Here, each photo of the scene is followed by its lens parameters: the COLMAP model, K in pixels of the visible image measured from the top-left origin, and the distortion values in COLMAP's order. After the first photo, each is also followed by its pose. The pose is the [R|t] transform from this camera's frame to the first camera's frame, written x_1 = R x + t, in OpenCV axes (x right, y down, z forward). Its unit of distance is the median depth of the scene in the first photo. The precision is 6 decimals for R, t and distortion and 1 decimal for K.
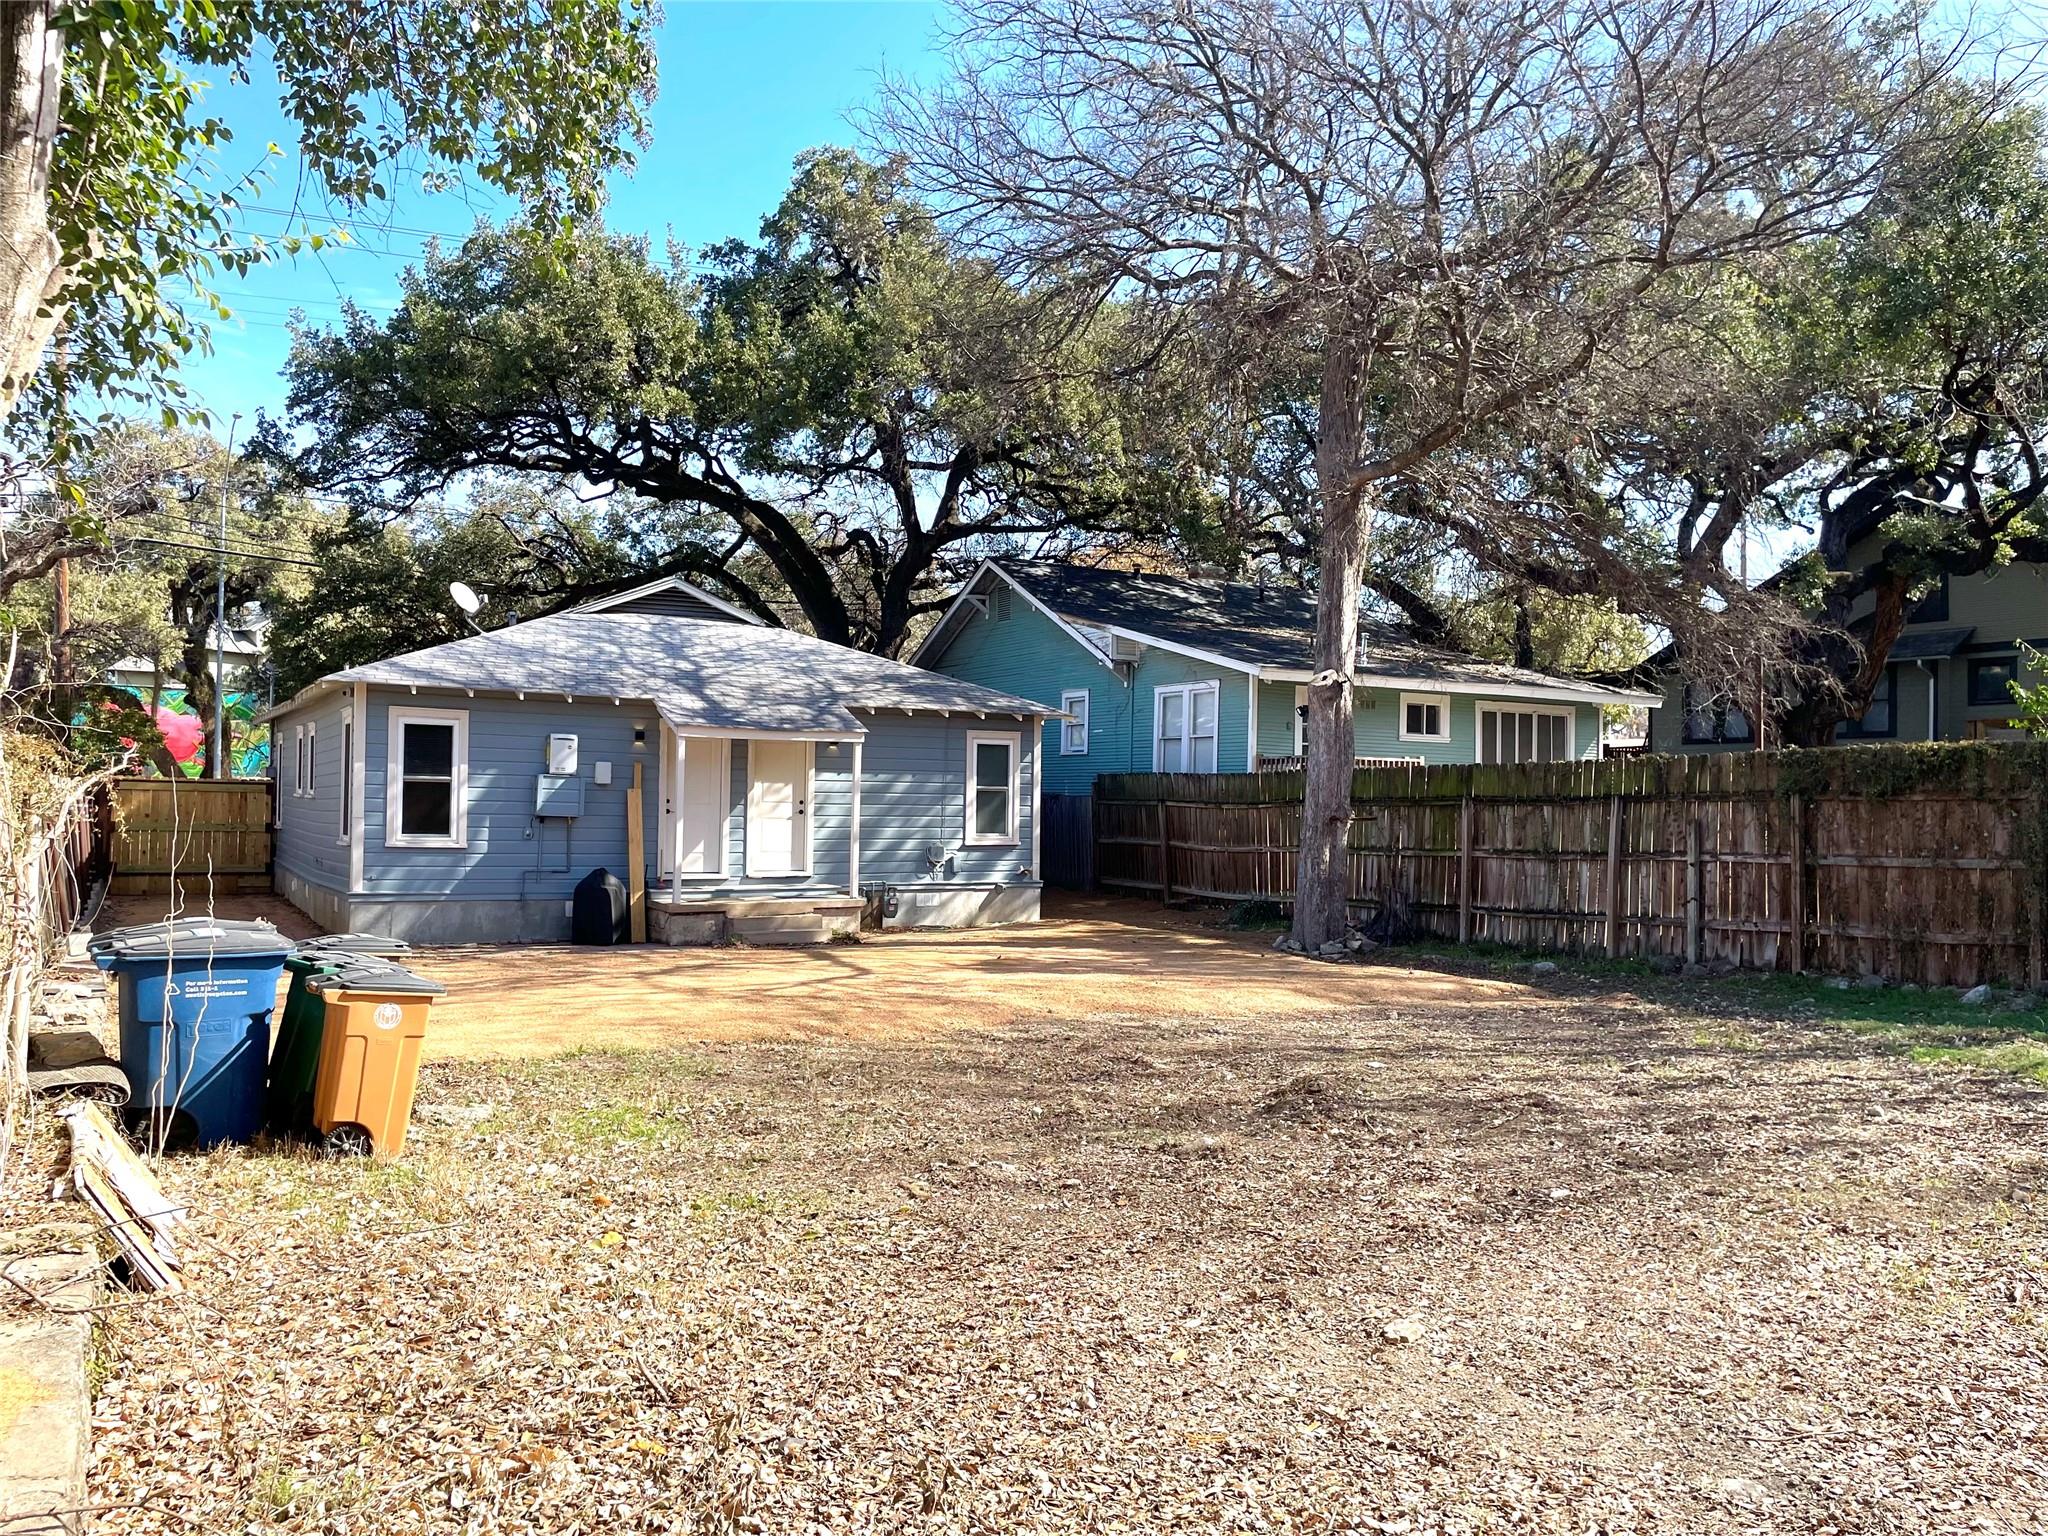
lens RADIAL K [[1544.6, 0, 1027.0], [0, 1544.6, 764.4], [0, 0, 1]] dist [0.099842, -0.129845]
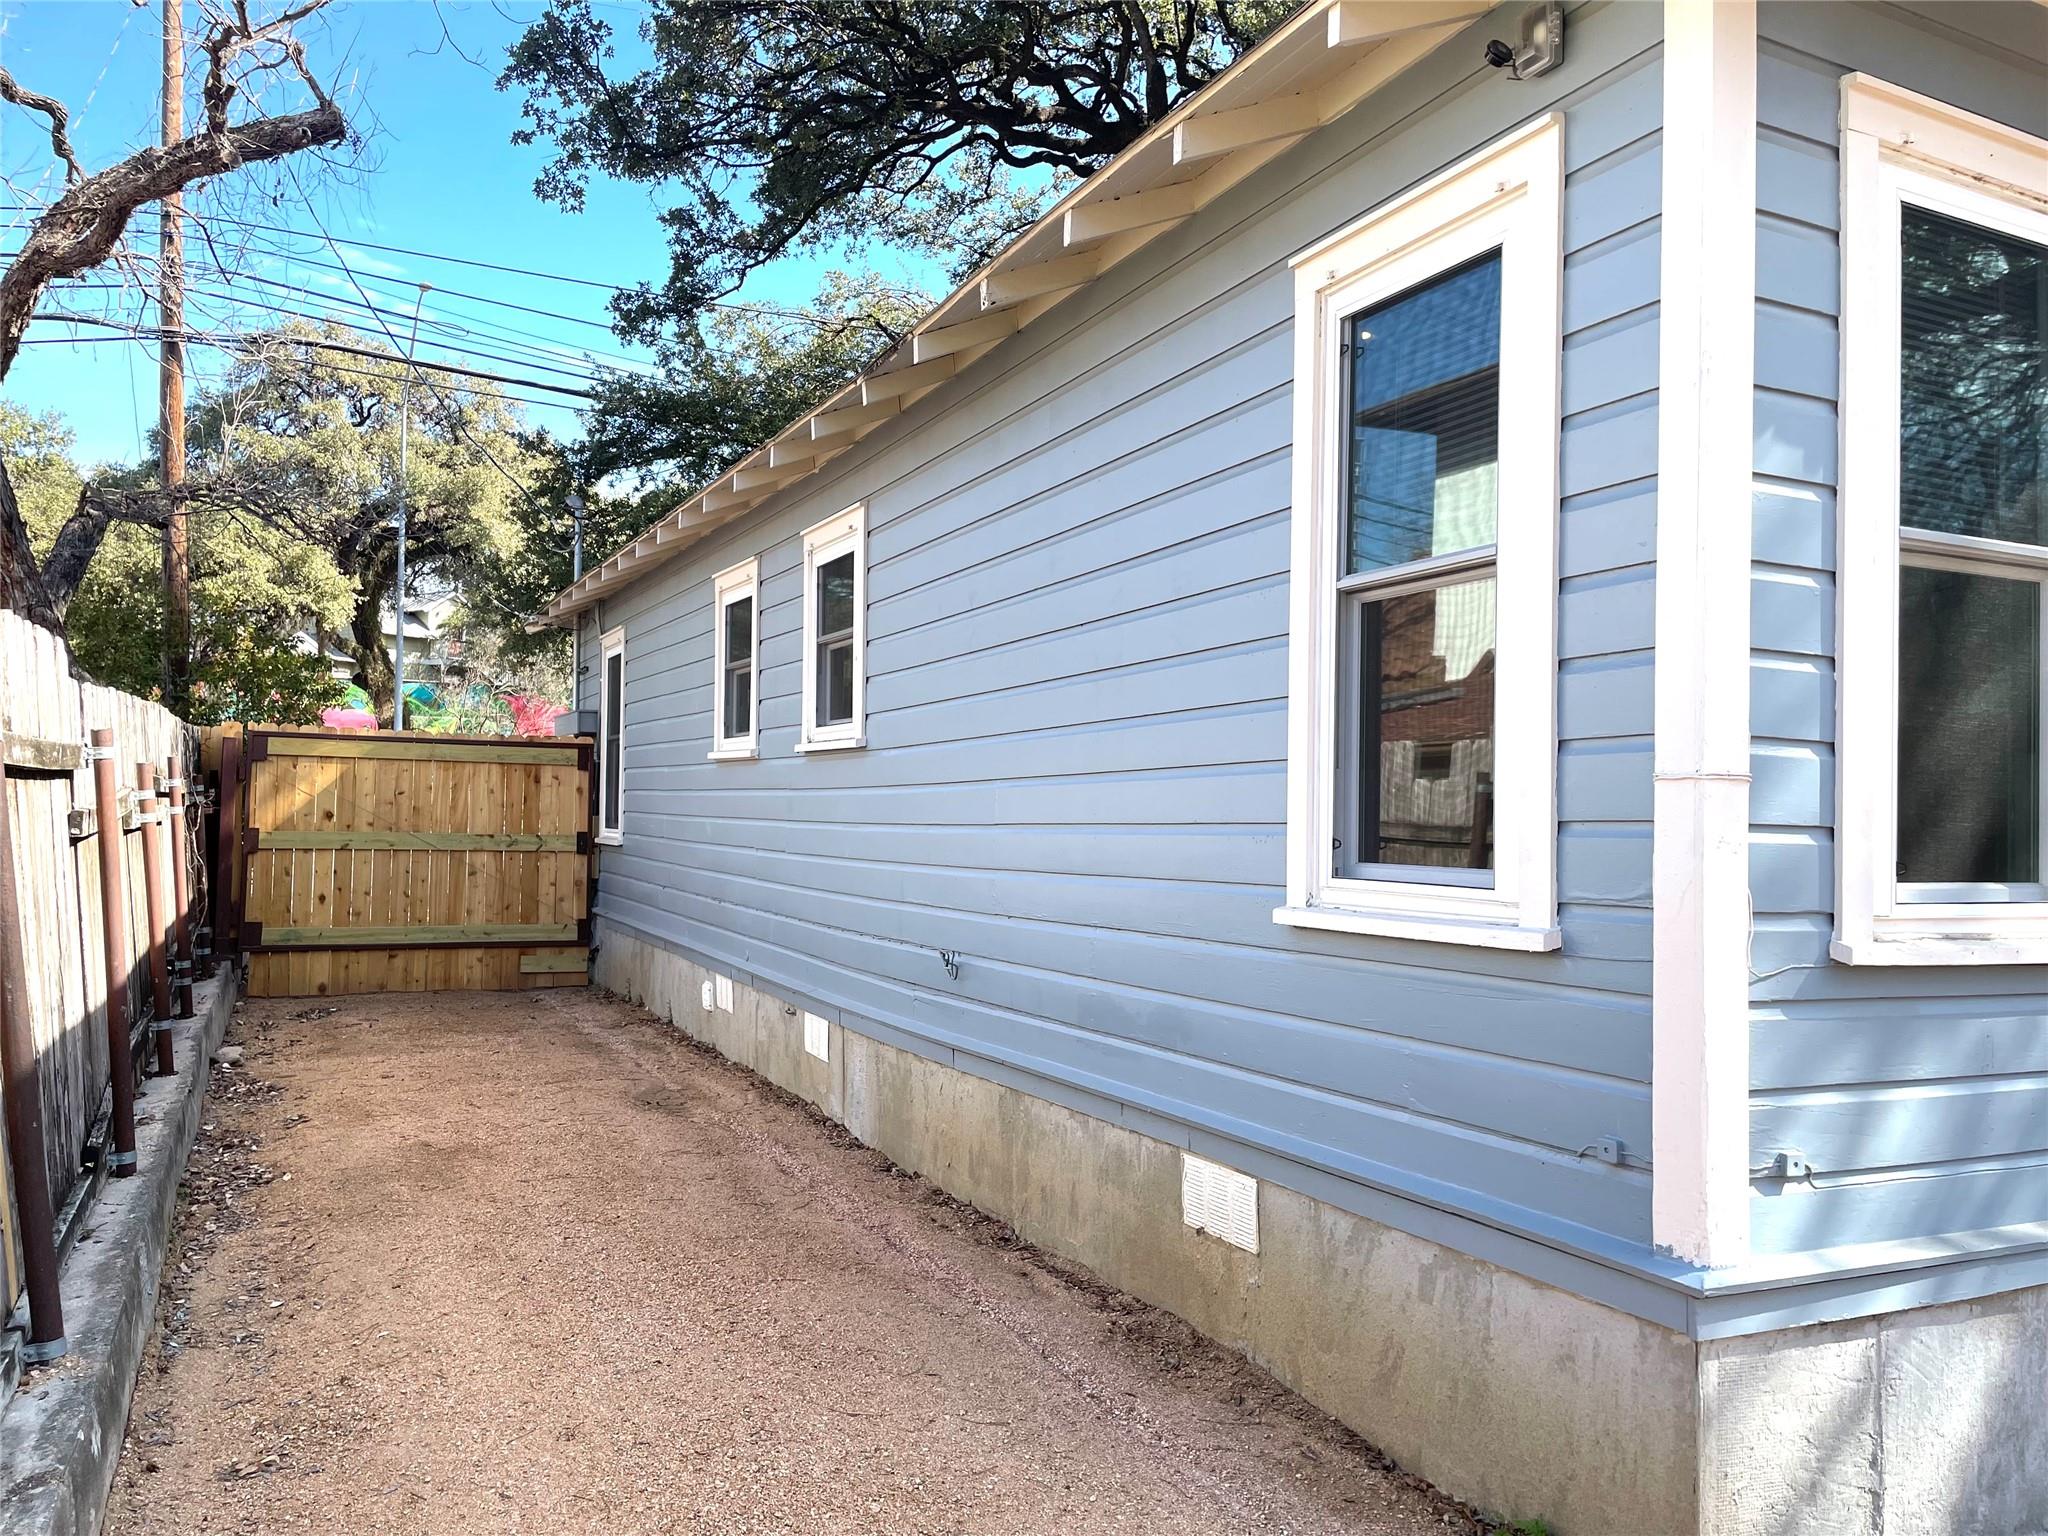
lens RADIAL K [[1546.8, 0, 1035.2], [0, 1546.8, 781.3], [0, 0, 1]] dist [0.092758, -0.119259]
pose [[0.997364, -0.001857, -0.072542, -0.396021], [0.001889, 0.999998, 0.000370, 0.028172], [0.072541, -0.000507, 0.997365, 0.691098]]
